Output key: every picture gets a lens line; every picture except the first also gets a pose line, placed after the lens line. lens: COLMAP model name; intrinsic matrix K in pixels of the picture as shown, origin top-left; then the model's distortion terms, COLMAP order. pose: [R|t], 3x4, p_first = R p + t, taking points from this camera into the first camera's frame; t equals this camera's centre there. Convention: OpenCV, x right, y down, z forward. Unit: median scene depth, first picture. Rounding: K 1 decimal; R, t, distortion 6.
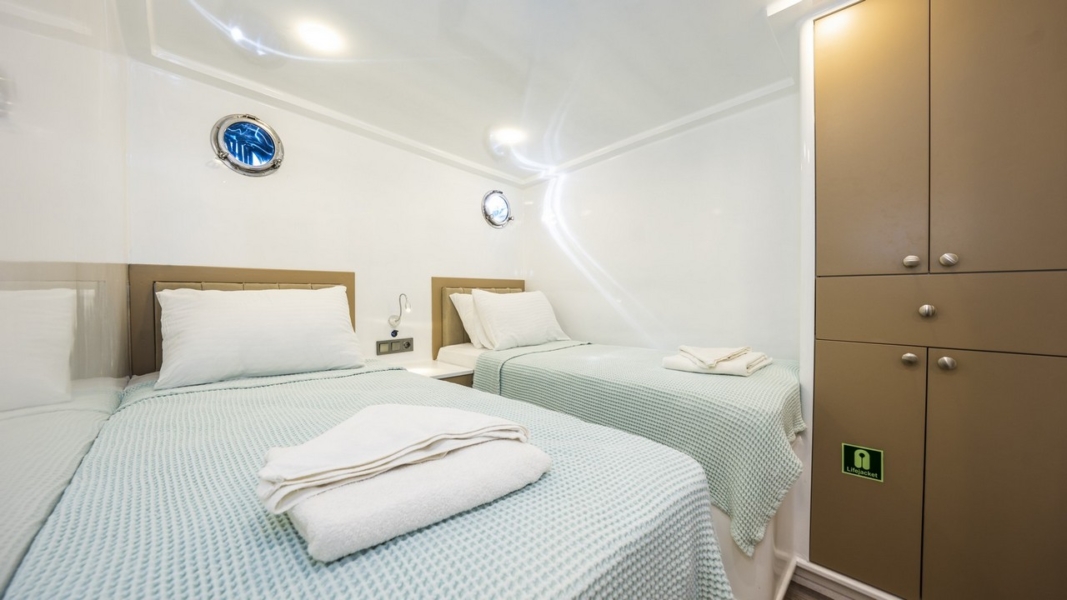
lens RADIAL K [[368.6, 0, 530.4], [0, 368.6, 300.6], [0, 0, 1]] dist [-0.029231, 0.006561]
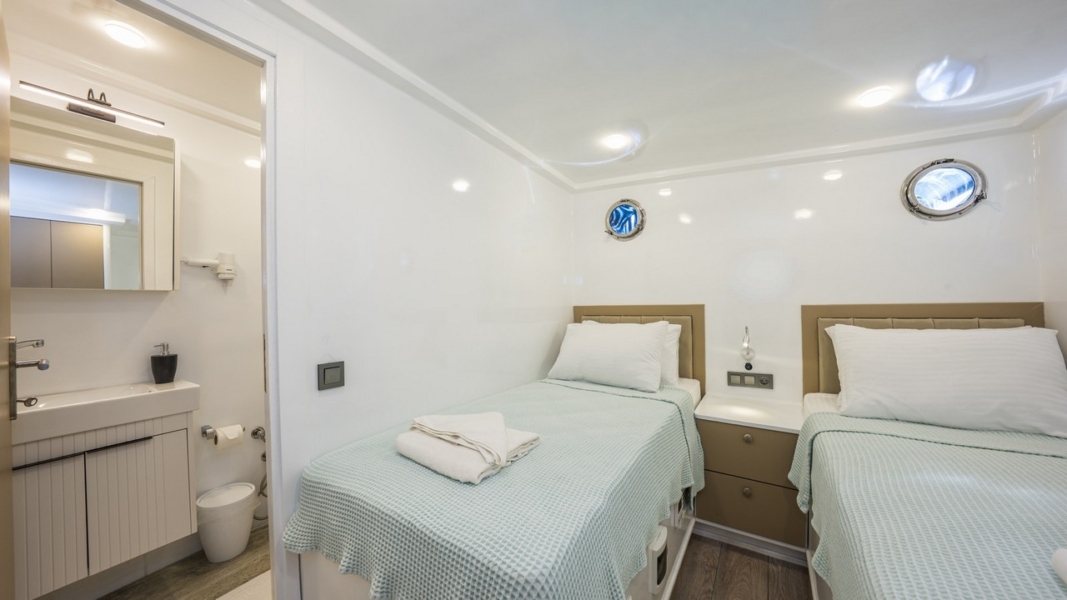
lens RADIAL K [[368.6, 0, 530.4], [0, 368.6, 300.6], [0, 0, 1]] dist [-0.029231, 0.006561]
pose [[0.211634, -0.003919, -0.977341, 0.438420], [0.004964, 0.999983, -0.002935, -0.081832], [0.977336, -0.004230, 0.211650, 0.248170]]
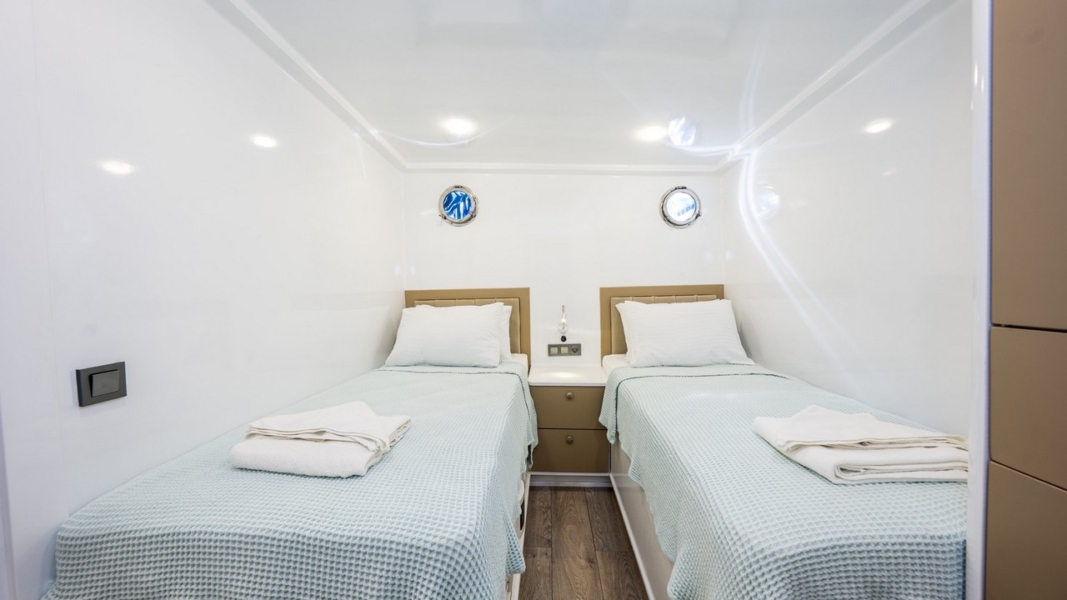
lens RADIAL K [[368.6, 0, 530.4], [0, 368.6, 300.6], [0, 0, 1]] dist [-0.029231, 0.006561]
pose [[0.673001, 0.014994, -0.739489, 0.411374], [0.009817, 0.999525, 0.029200, -0.064879], [0.739576, -0.026911, 0.672535, 0.153152]]
